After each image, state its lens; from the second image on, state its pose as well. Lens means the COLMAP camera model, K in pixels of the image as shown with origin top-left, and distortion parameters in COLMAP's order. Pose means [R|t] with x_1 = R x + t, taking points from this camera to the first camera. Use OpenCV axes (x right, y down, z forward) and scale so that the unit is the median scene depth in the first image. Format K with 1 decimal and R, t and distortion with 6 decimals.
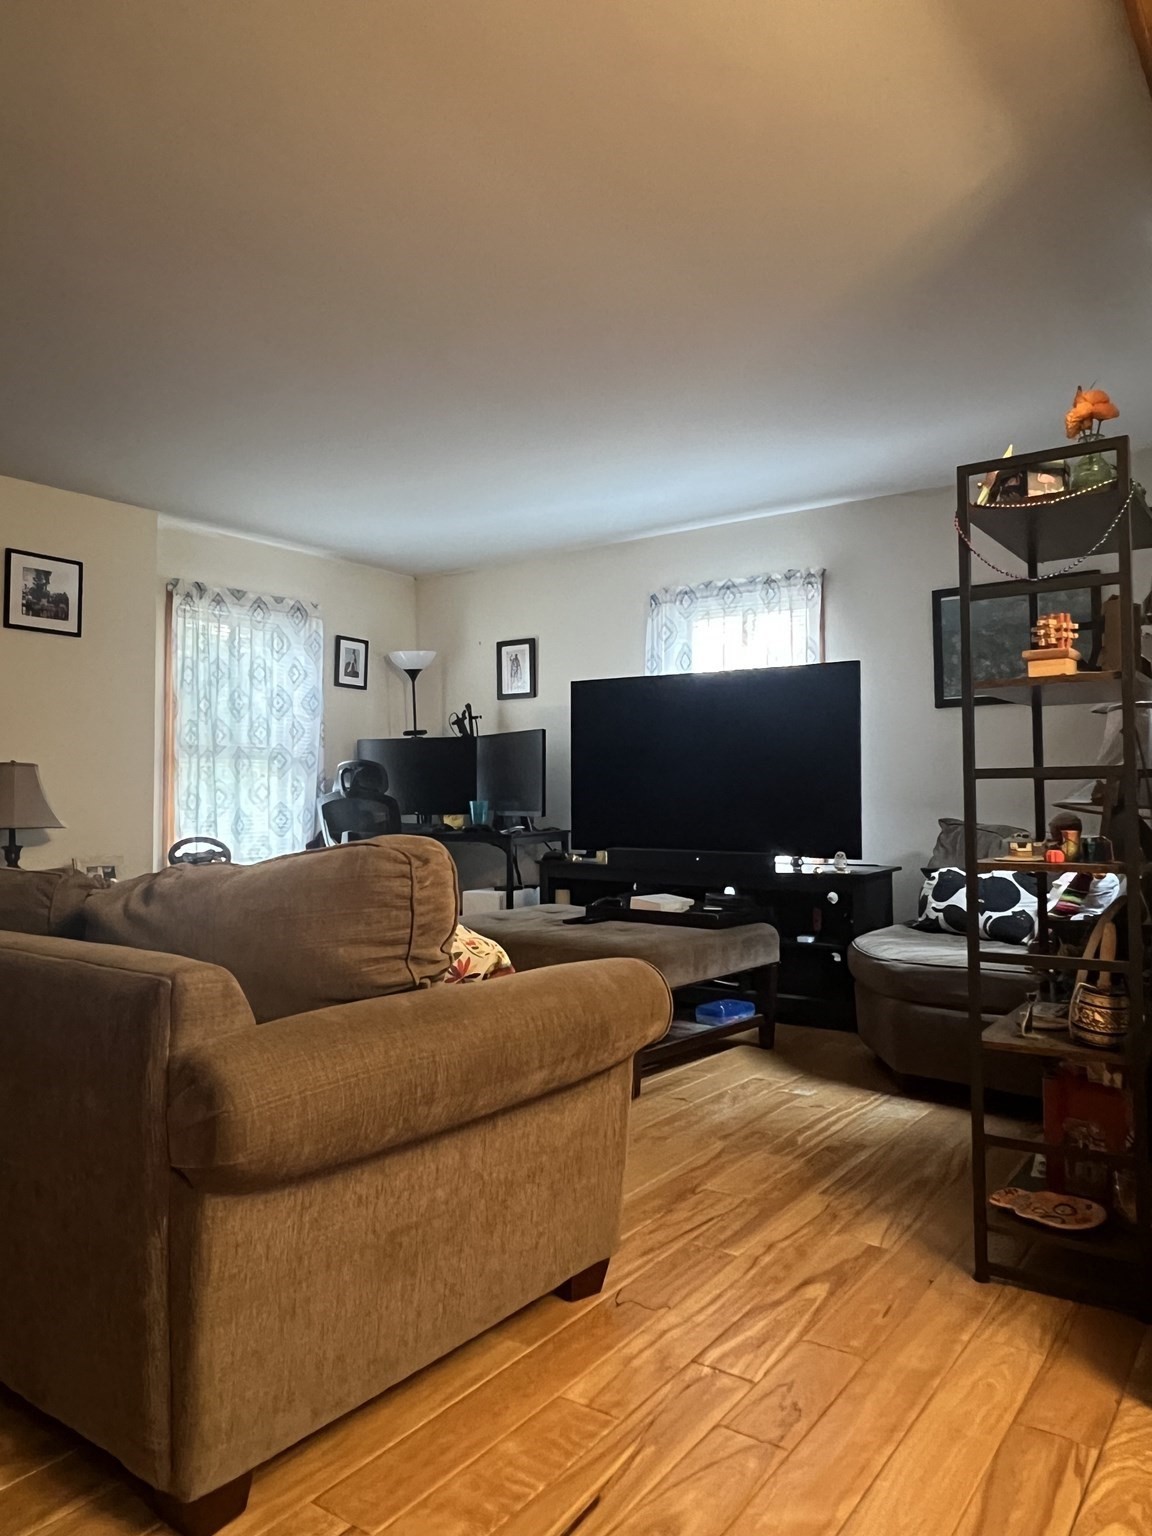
lens RADIAL K [[1034.6, 0, 576.0], [0, 1034.6, 768.0], [0, 0, 1]] dist [-0.000113, -0.000564]
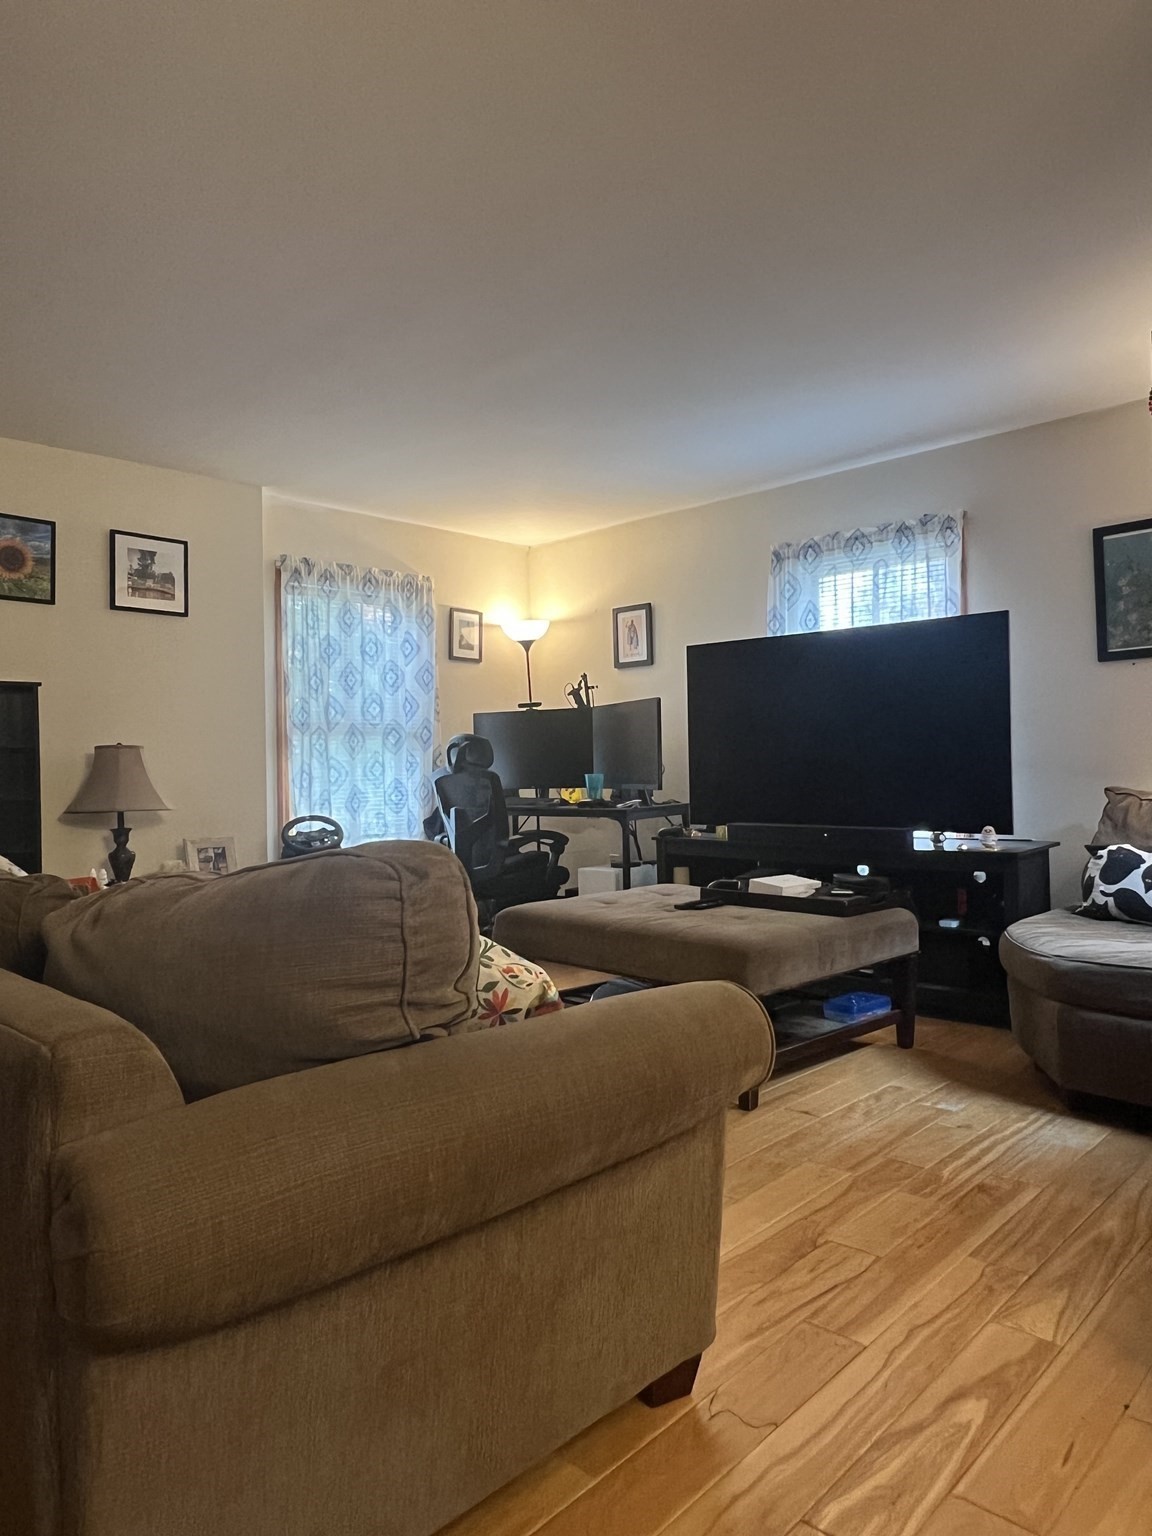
lens RADIAL K [[1015.1, 0, 580.9], [0, 1015.1, 763.0], [0, 0, 1]] dist [-0.000846, 0.001816]
pose [[0.991720, -0.018034, -0.127145, 0.022041], [0.021256, 0.999485, 0.024027, -0.002310], [0.126646, -0.026531, 0.991593, 0.100884]]
